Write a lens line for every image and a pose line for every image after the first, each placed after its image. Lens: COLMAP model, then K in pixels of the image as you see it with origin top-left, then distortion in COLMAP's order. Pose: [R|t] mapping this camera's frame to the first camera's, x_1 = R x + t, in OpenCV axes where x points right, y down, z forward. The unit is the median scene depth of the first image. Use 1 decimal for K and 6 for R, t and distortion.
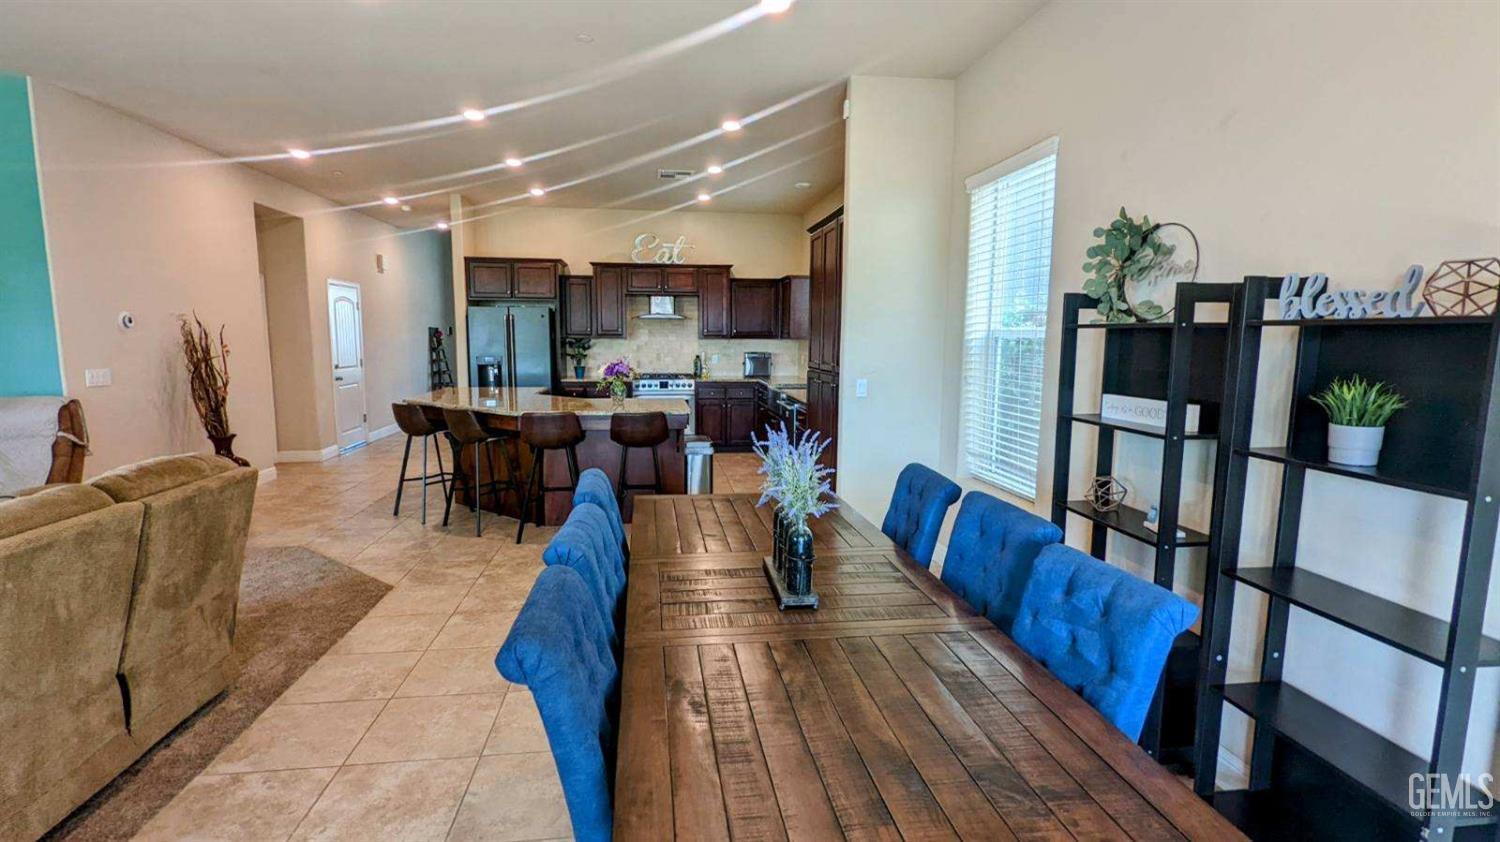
lens RADIAL K [[709.7, 0, 750.7], [0, 709.7, 422.2], [0, 0, 1]] dist [-0.001197, -0.000897]
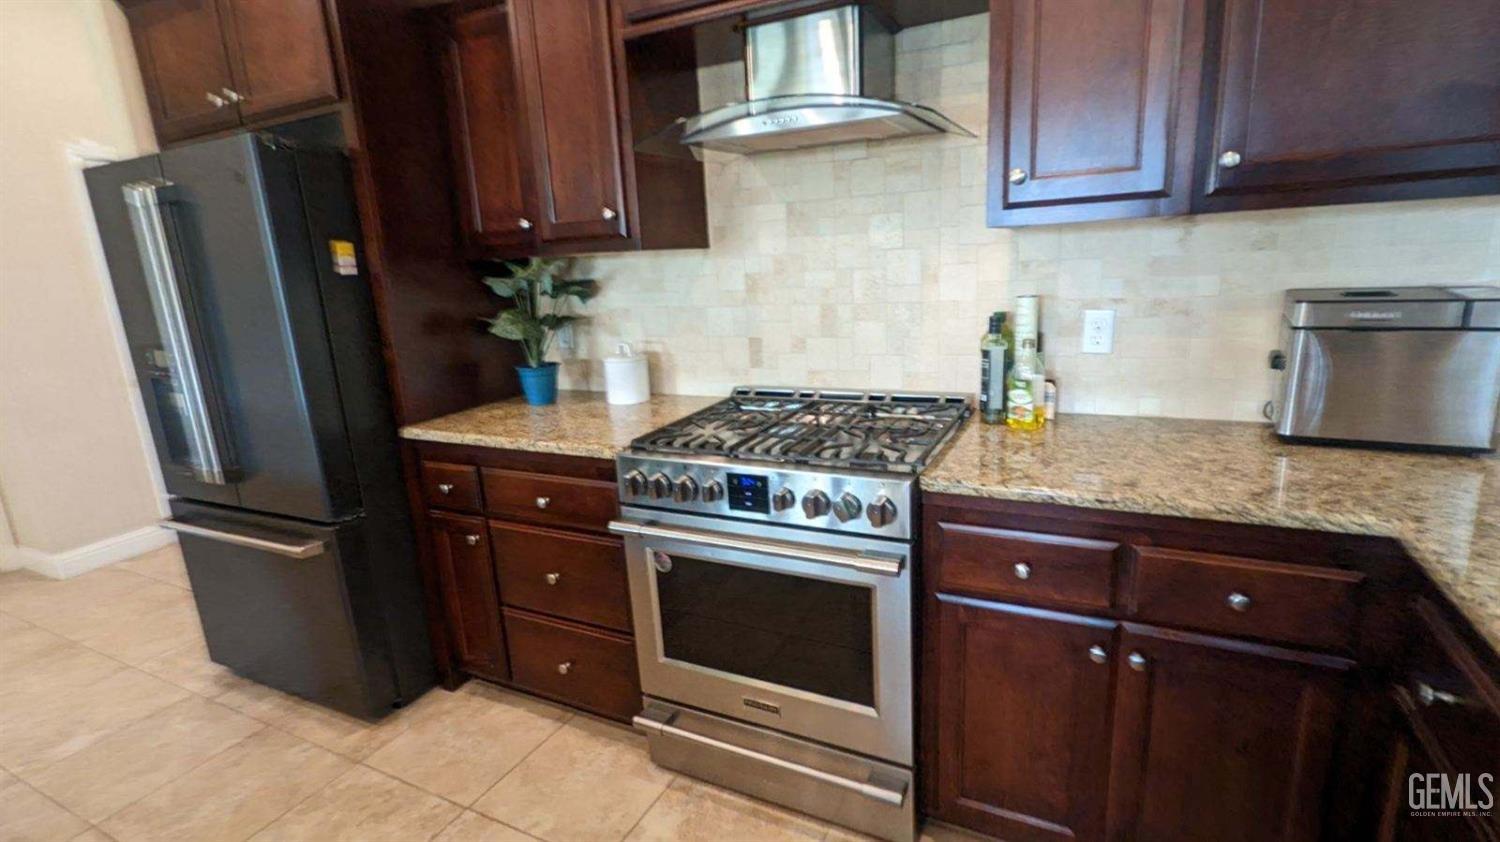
lens RADIAL K [[709.7, 0, 753.7], [0, 709.7, 426.2], [0, 0, 1]] dist [-0.001197, -0.000897]
pose [[0.816890, 0.085574, -0.570410, -0.015493], [-0.013104, 0.991431, 0.129970, -0.091063], [0.576644, -0.098696, 0.811012, 0.822820]]
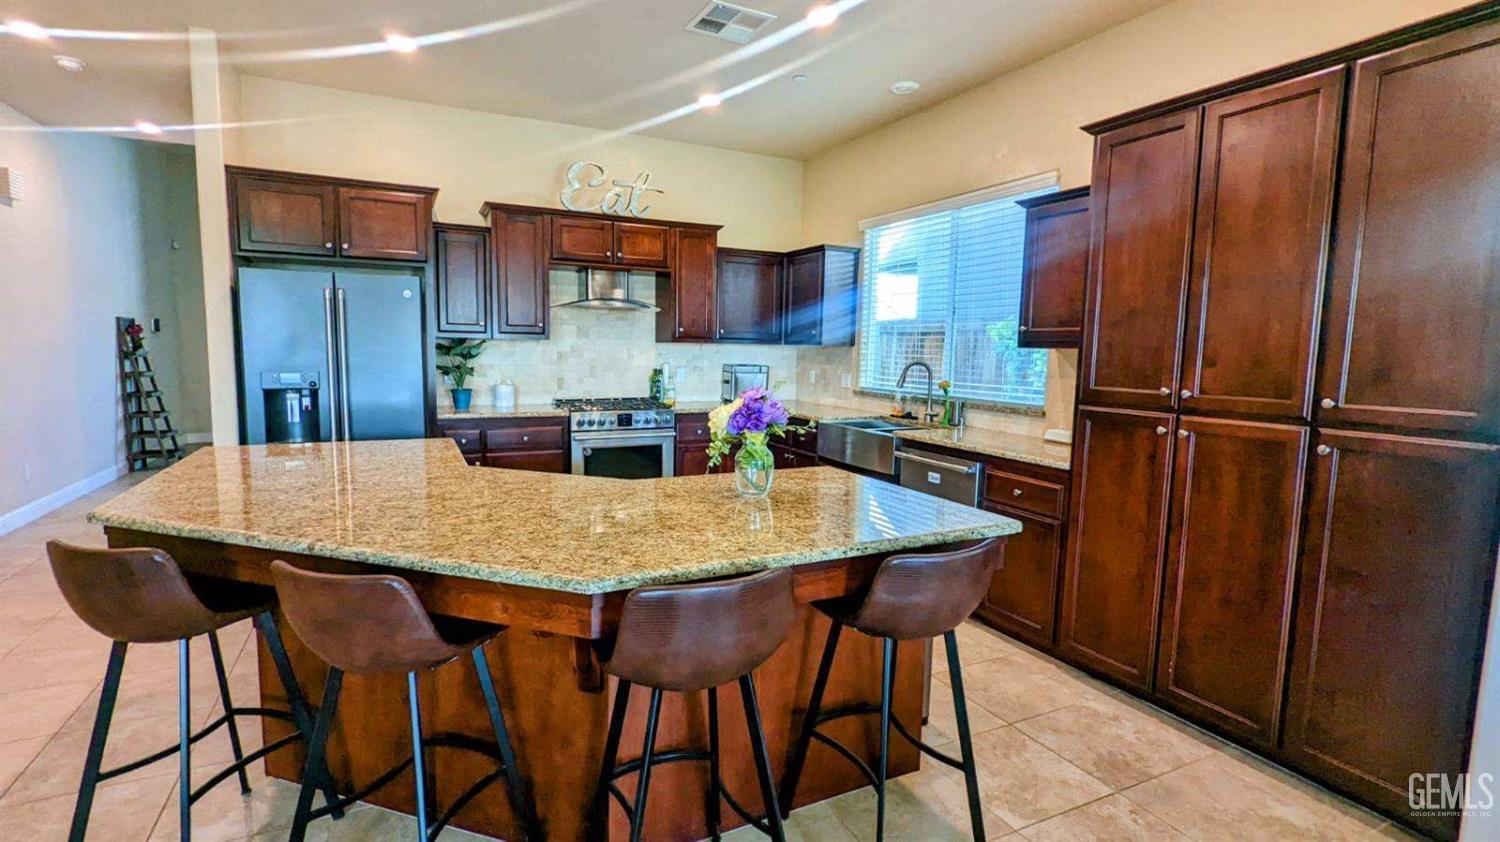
lens RADIAL K [[709.7, 0, 745.9], [0, 709.7, 422.7], [0, 0, 1]] dist [-0.001197, -0.000897]
pose [[0.949415, -0.021230, 0.313304, -0.203440], [0.024678, 0.999671, -0.007041, -0.042451], [-0.313052, 0.014417, 0.949627, 0.399278]]
